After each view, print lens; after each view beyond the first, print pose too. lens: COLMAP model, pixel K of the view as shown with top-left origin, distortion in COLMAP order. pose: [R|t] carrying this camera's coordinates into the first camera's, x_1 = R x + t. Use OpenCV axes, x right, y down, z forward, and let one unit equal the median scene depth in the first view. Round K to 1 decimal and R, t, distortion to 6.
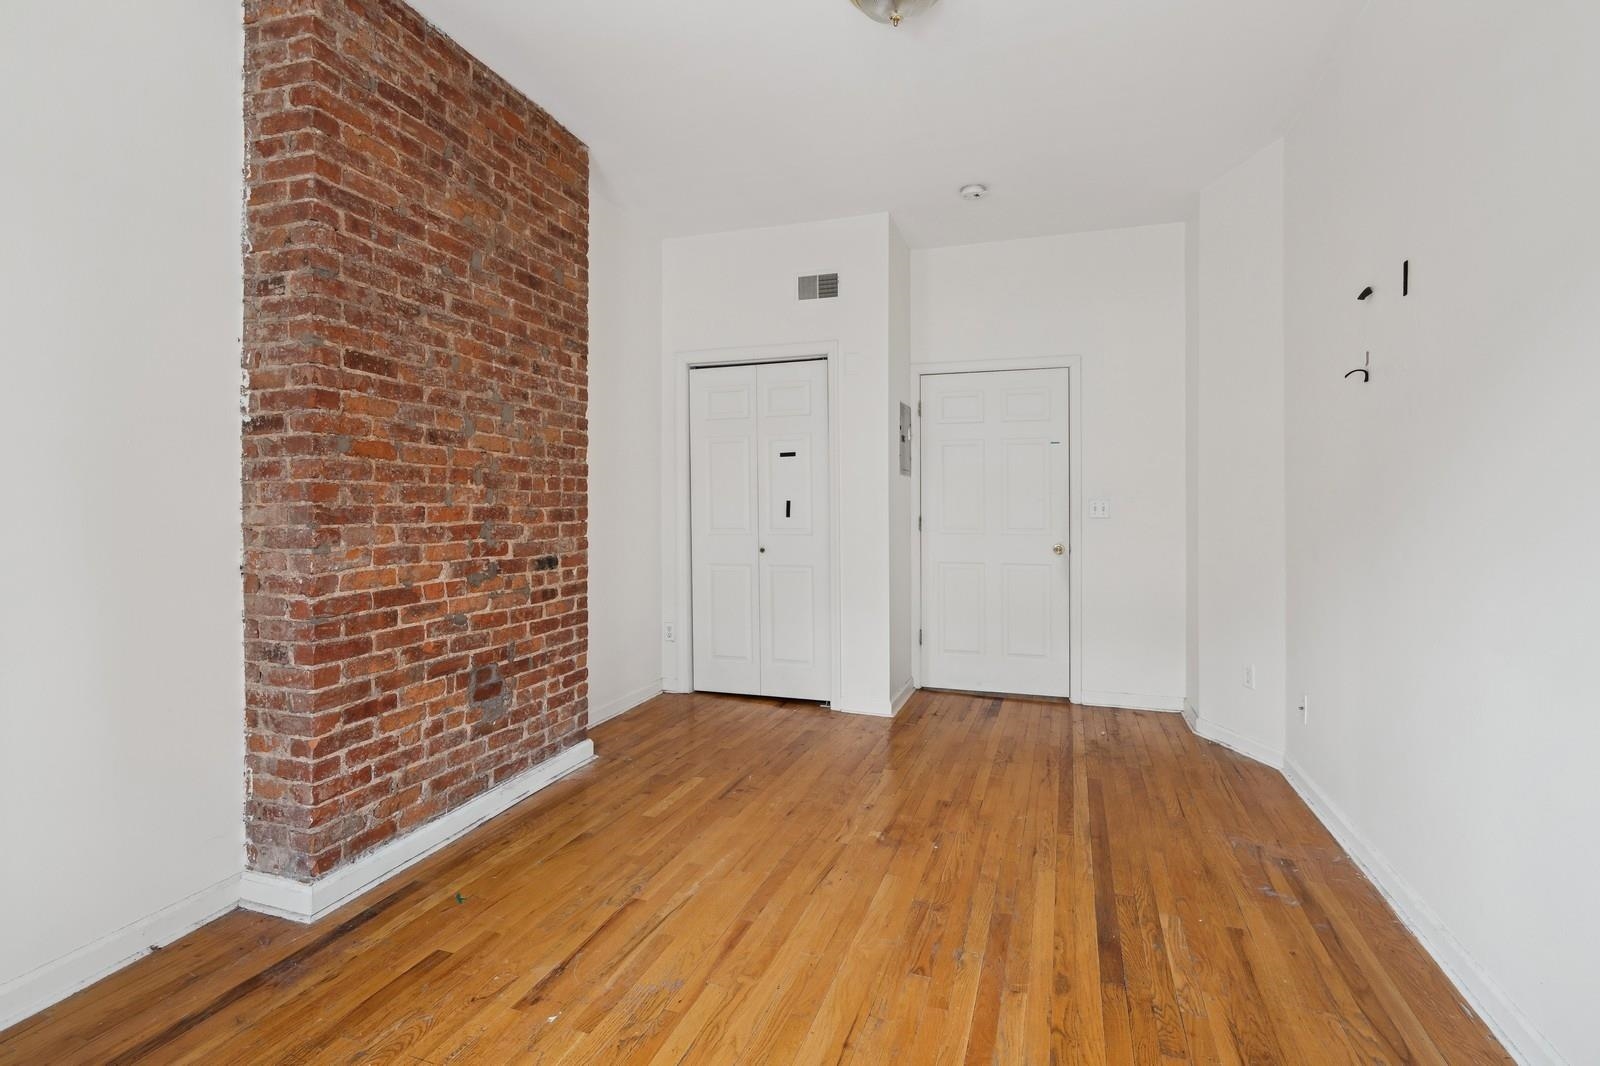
lens RADIAL K [[753.1, 0, 799.4], [0, 753.1, 527.7], [0, 0, 1]] dist [-0.001148, 0.000632]
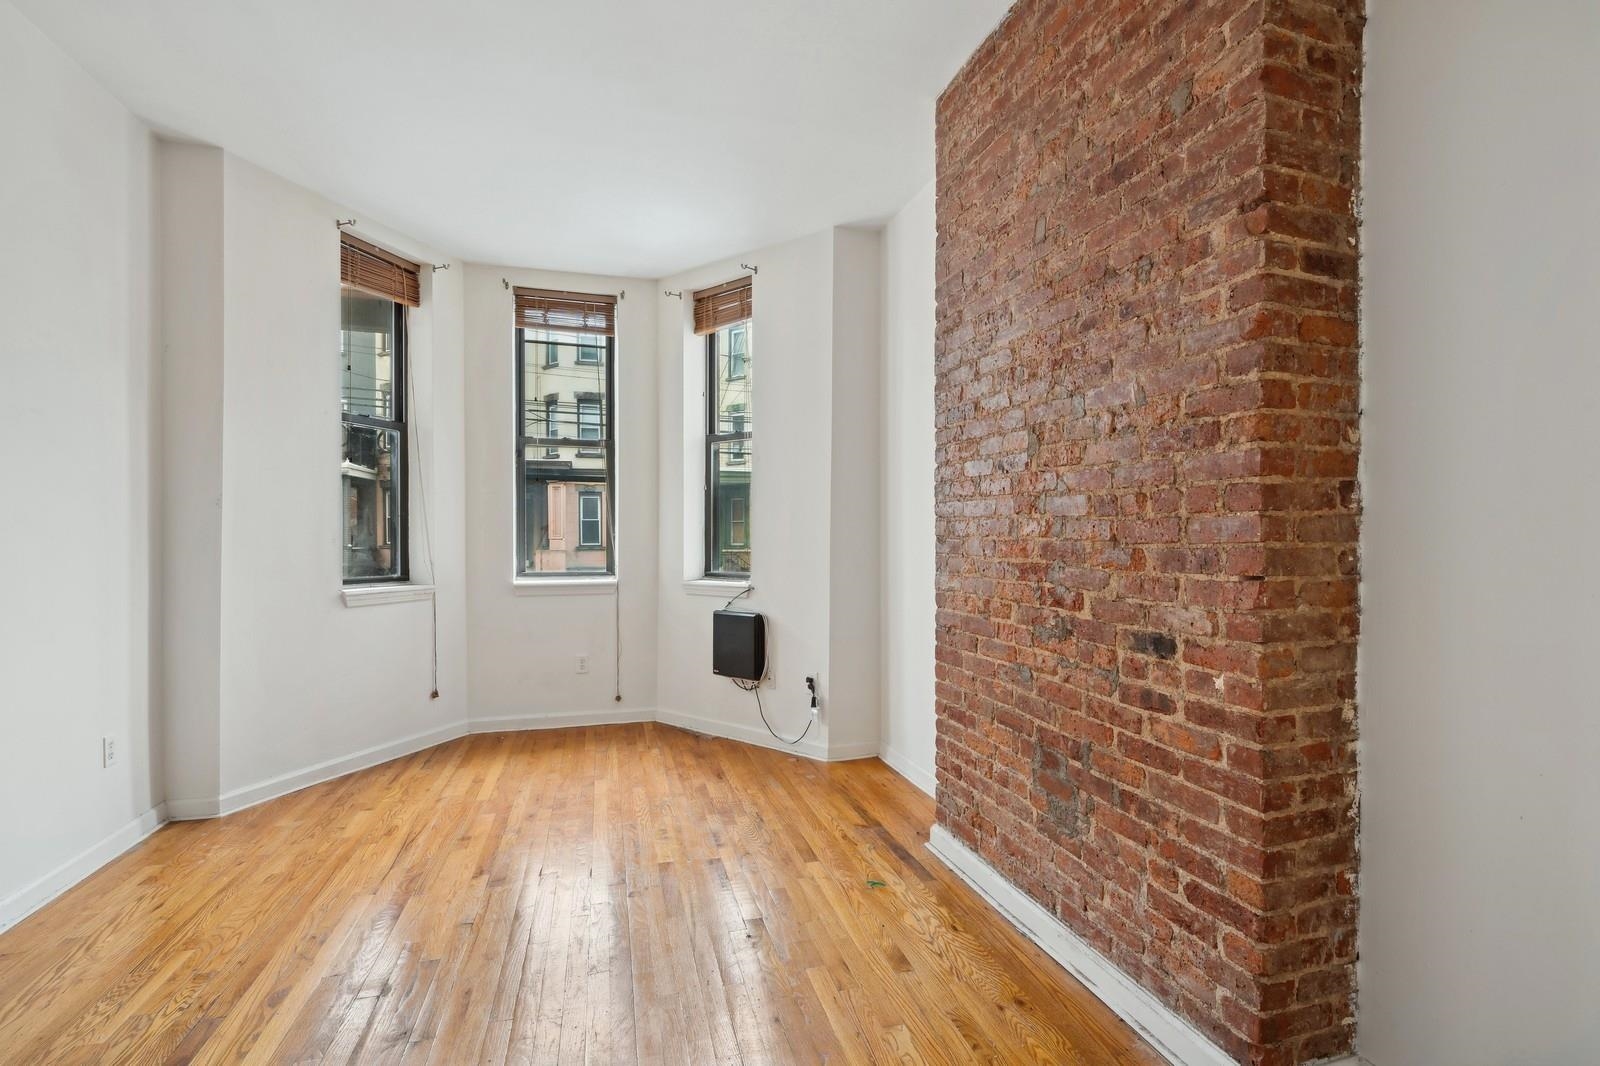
lens RADIAL K [[745.4, 0, 785.6], [0, 745.4, 533.7], [0, 0, 1]] dist [-0.000874, 0.000427]
pose [[-0.838345, 0.009954, -0.545049, 0.206692], [-0.005659, 0.999621, 0.026959, -0.051438], [0.545110, 0.025686, -0.837971, 1.396165]]
